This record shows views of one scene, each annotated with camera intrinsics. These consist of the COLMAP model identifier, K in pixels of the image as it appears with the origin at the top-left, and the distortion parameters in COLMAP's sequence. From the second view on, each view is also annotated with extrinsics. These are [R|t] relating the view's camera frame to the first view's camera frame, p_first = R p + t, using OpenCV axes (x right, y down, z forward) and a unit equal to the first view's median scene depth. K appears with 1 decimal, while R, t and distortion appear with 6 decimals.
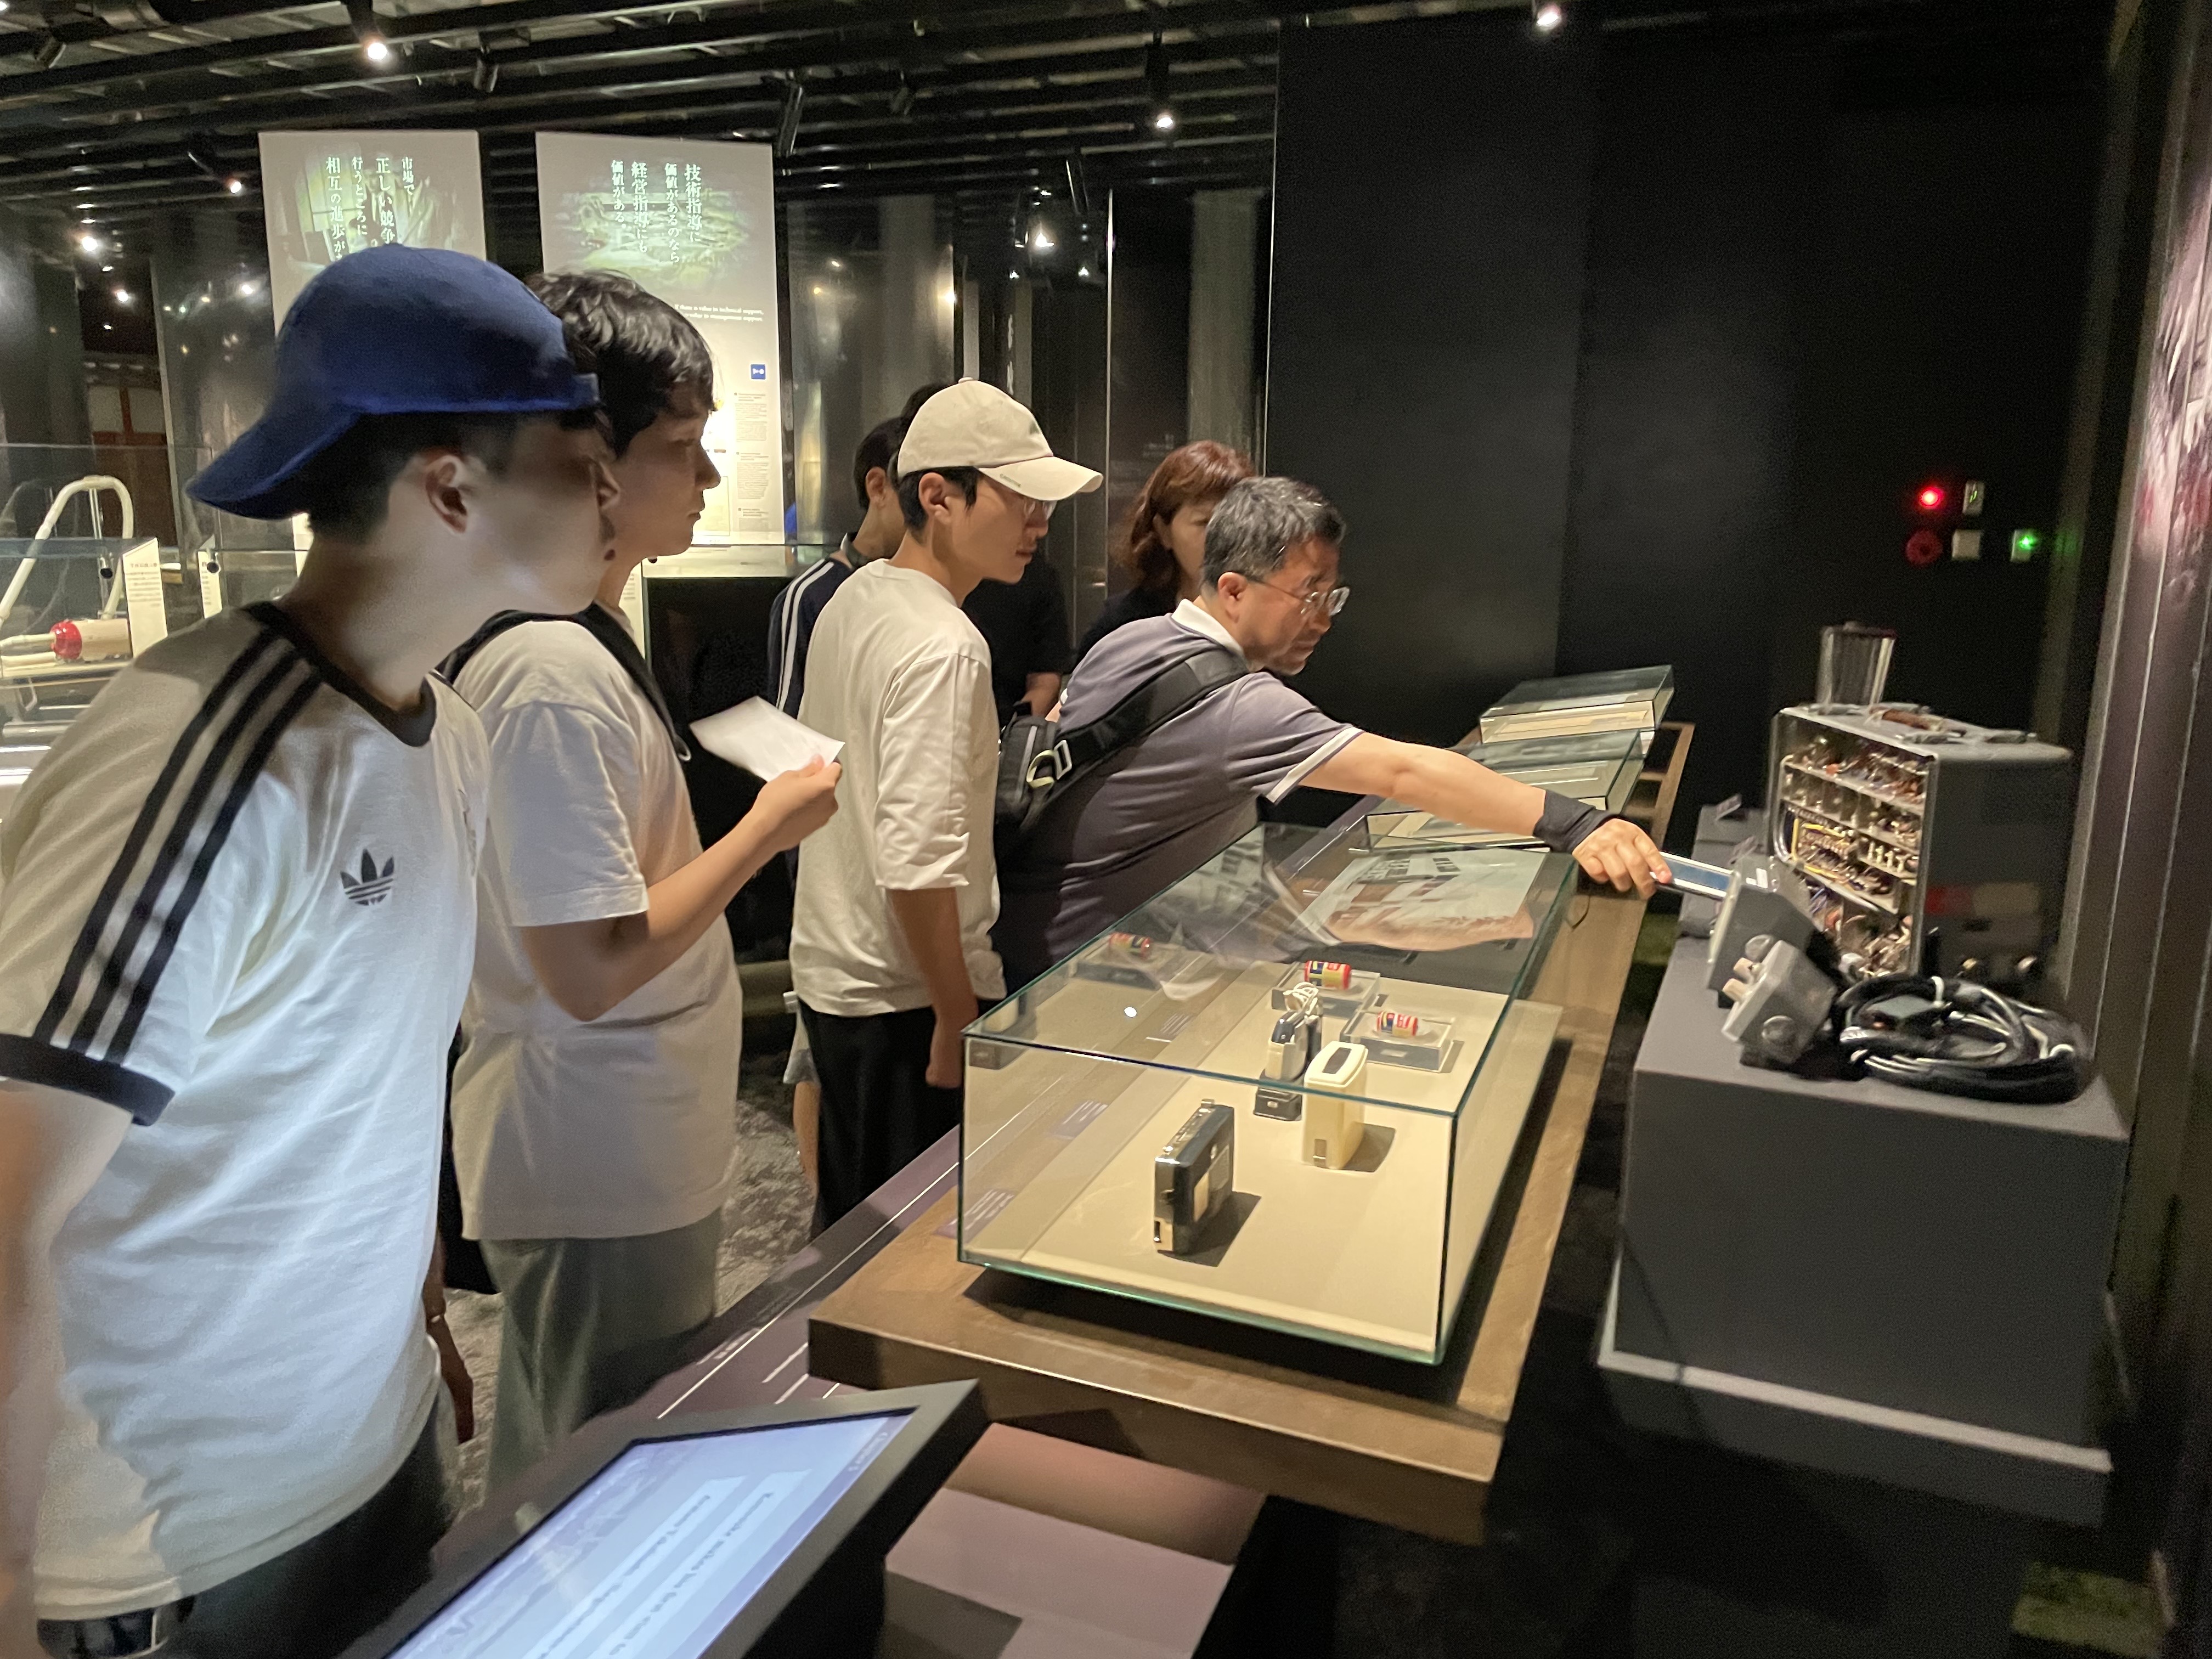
lens RADIAL K [[1636.6, 0, 1106.0], [0, 1636.6, 829.5], [0, 0, 1]] dist [0.063477, -0.089492]
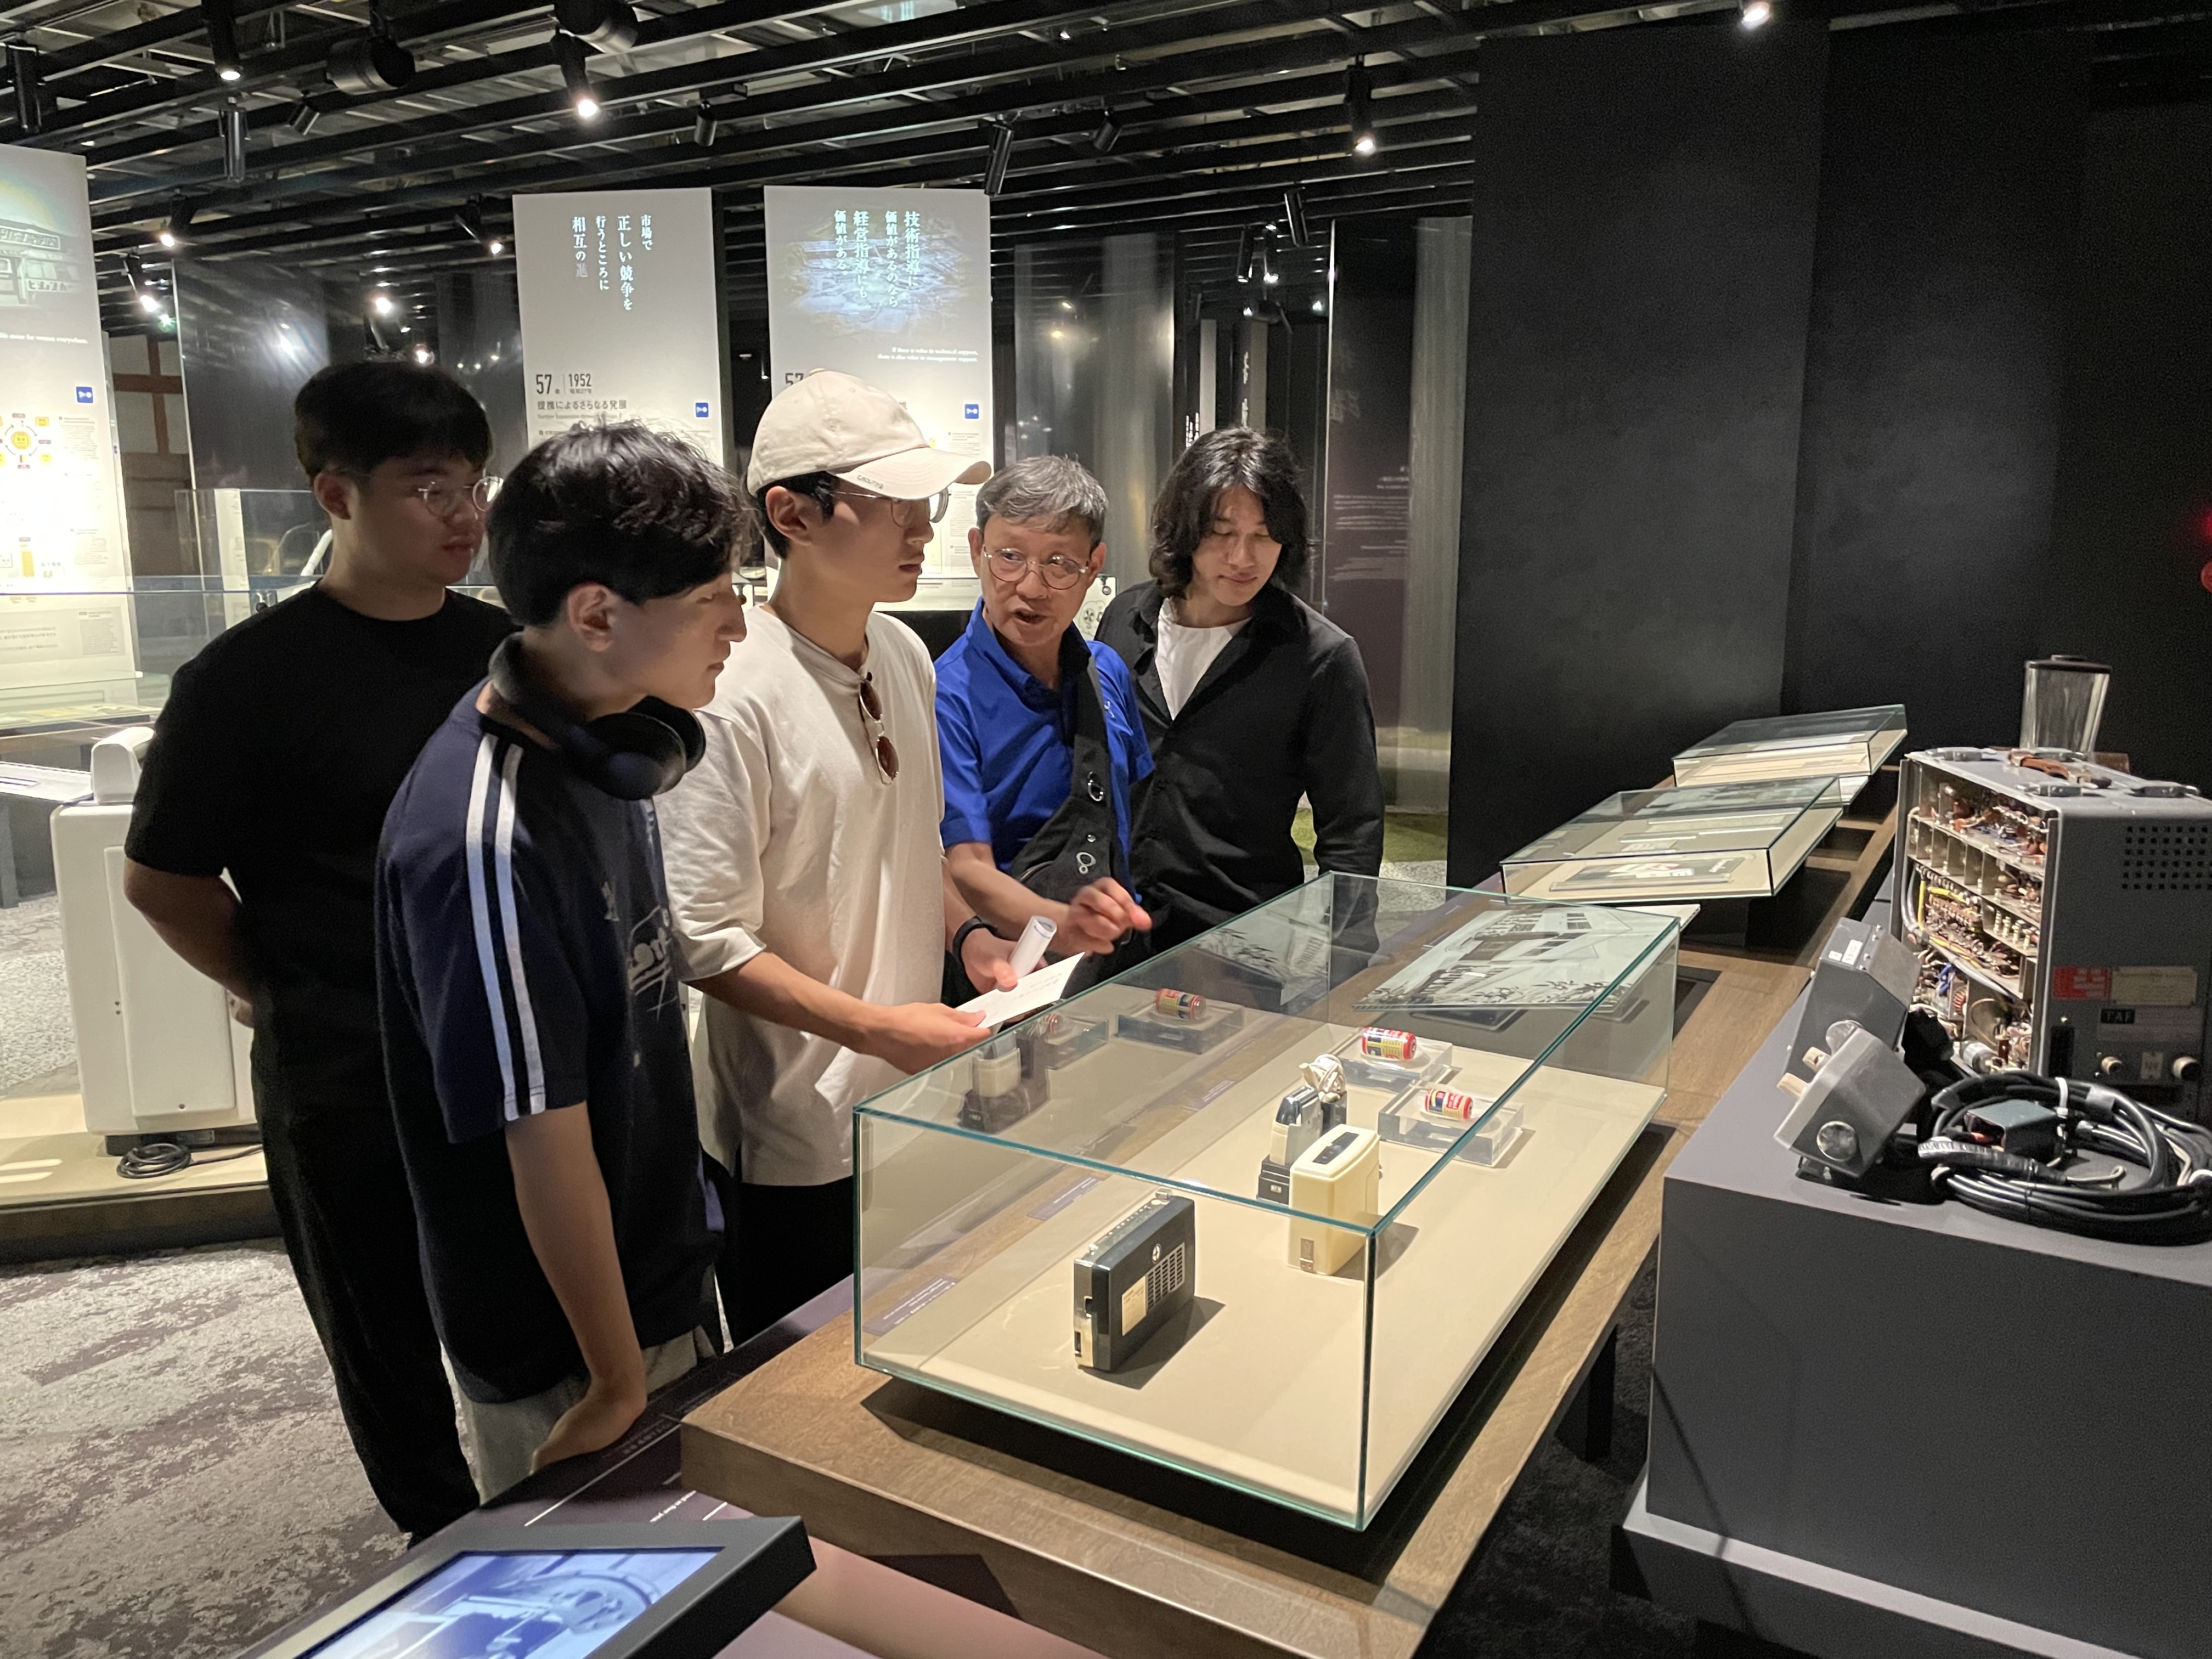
lens RADIAL K [[1655.7, 0, 1106.1], [0, 1655.7, 802.2], [0, 0, 1]] dist [0.076688, -0.113717]
pose [[0.990268, 0.012338, -0.138629, 0.132522], [-0.017755, 0.999124, -0.037905, -0.007691], [0.138040, 0.039998, 0.989619, 0.090475]]
